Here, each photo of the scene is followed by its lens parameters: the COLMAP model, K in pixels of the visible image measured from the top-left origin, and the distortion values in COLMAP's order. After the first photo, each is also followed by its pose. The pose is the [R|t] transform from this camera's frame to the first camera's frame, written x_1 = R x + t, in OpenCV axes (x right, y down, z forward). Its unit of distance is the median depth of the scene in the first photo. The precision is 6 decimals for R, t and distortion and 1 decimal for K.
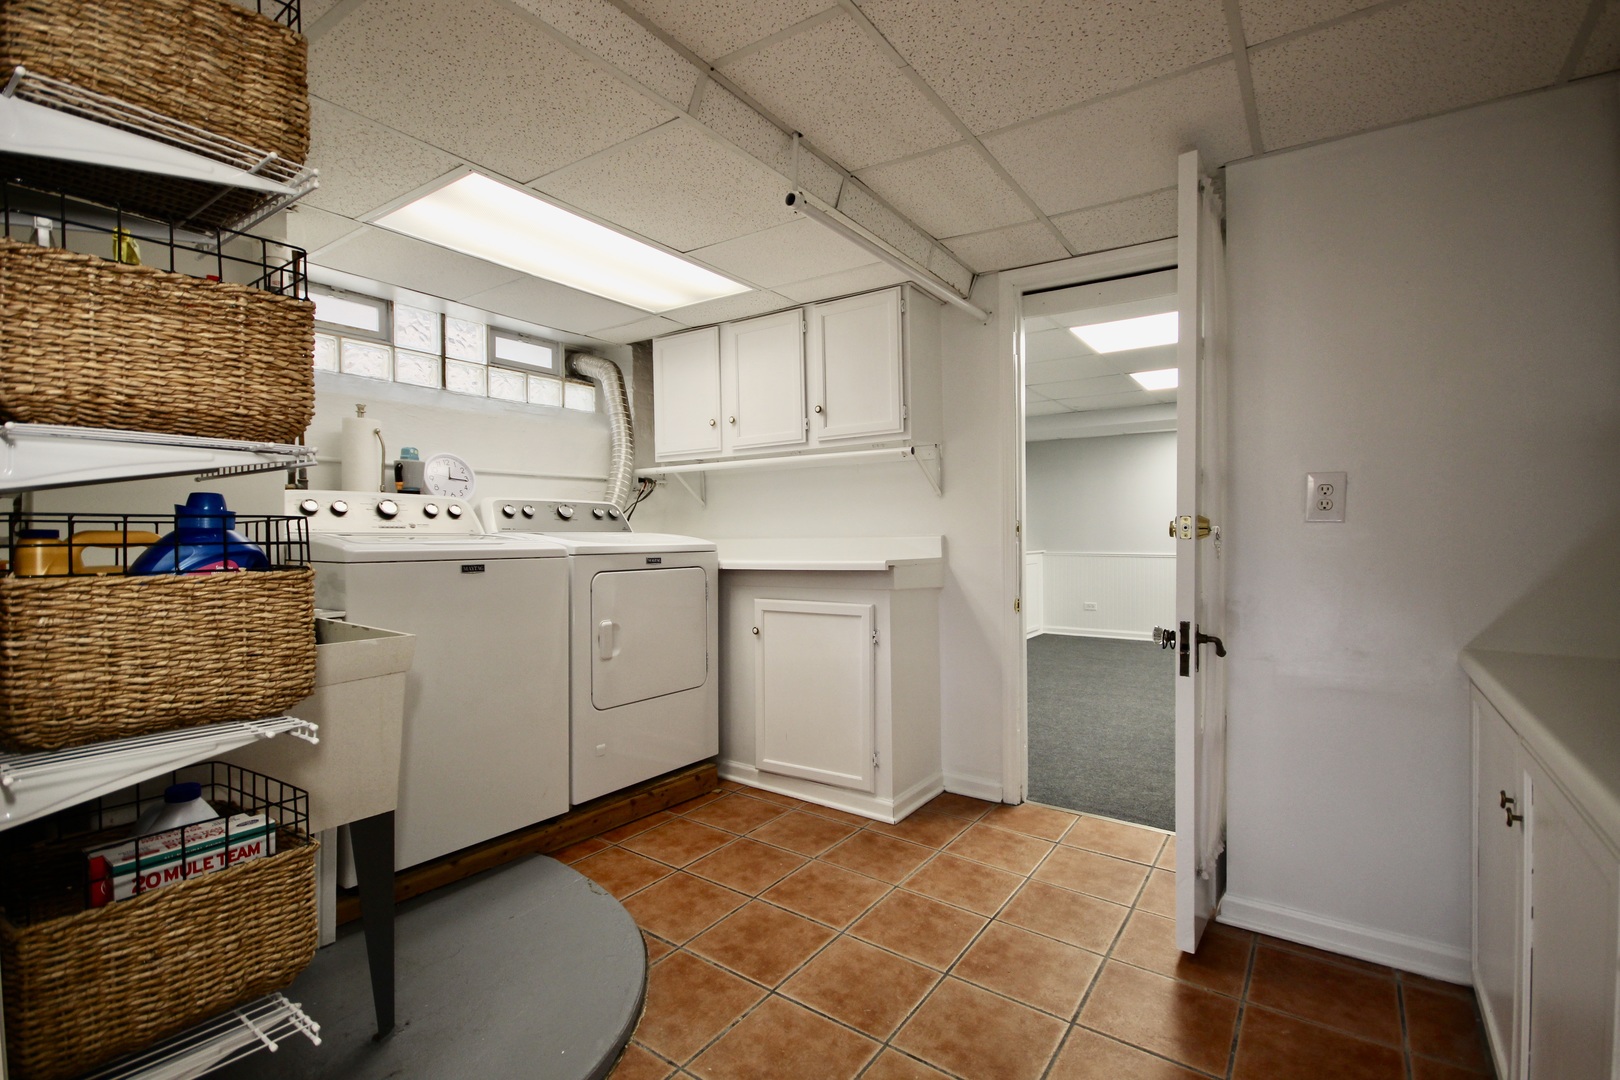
lens RADIAL K [[751.6, 0, 815.0], [0, 751.6, 533.5], [0, 0, 1]] dist [0.004297, -0.003067]
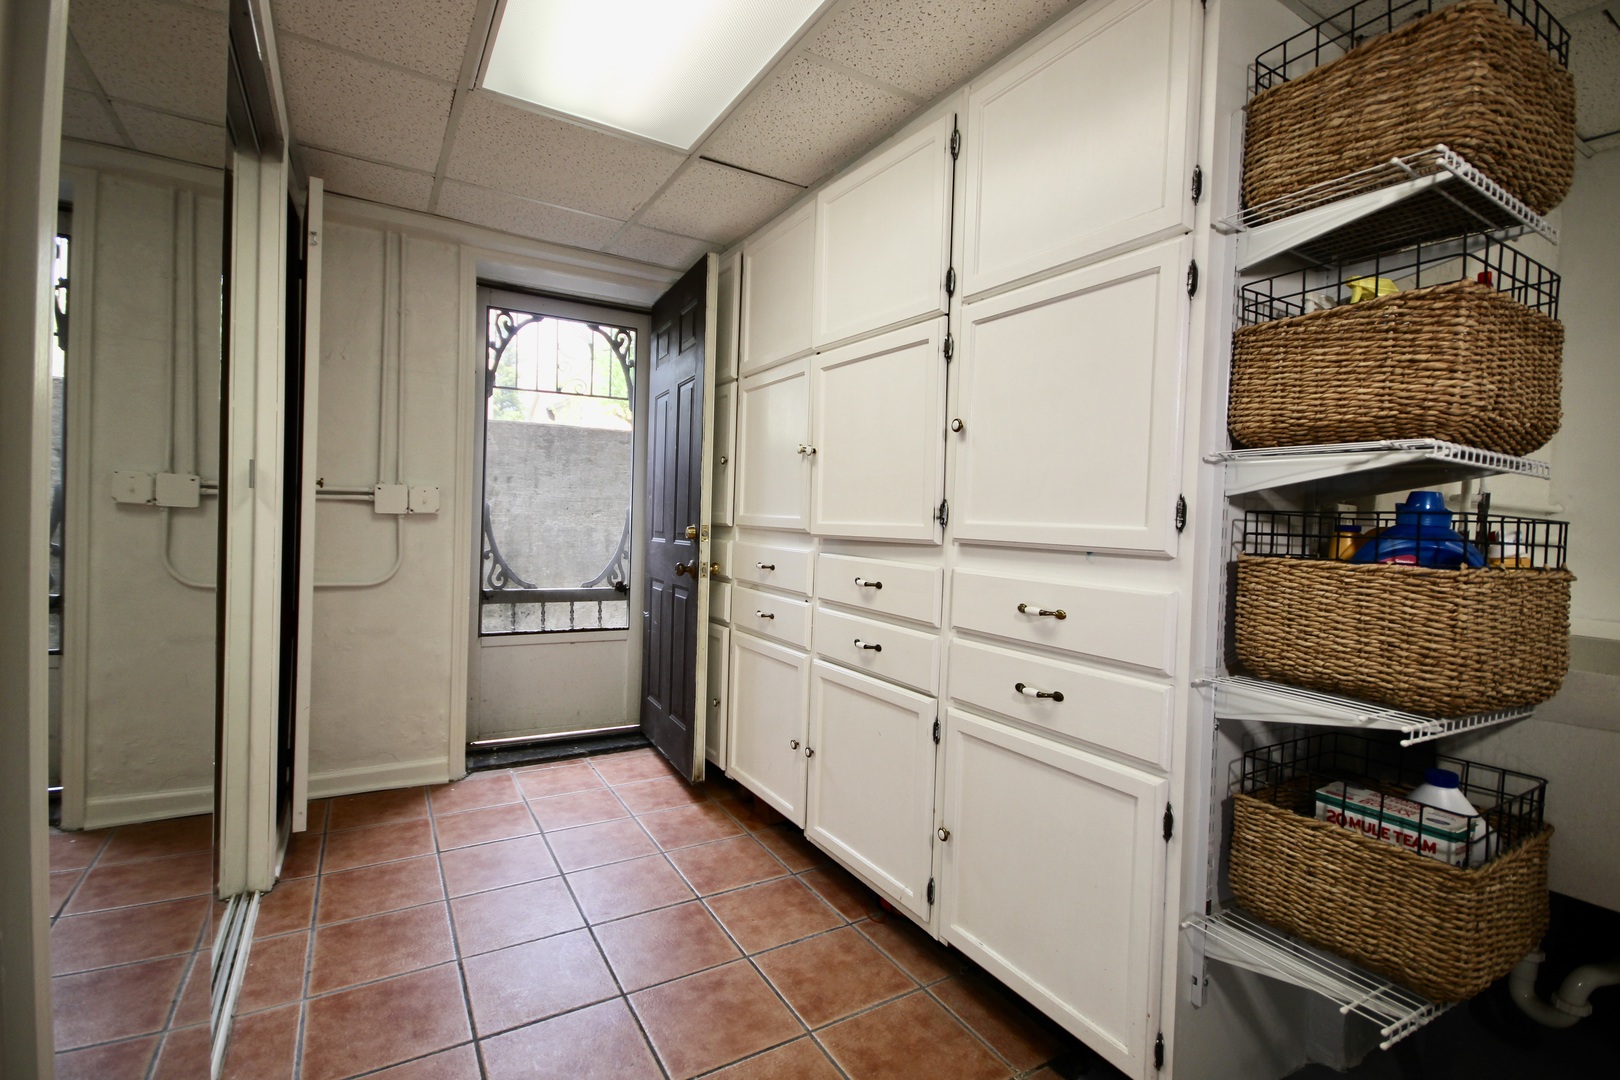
lens RADIAL K [[751.6, 0, 813.6], [0, 751.6, 537.5], [0, 0, 1]] dist [0.004297, -0.003067]
pose [[-0.391264, 0.015009, -0.920156, 0.548918], [-0.037199, 0.998792, 0.032109, 0.008930], [0.919526, 0.046792, -0.390233, 0.698365]]
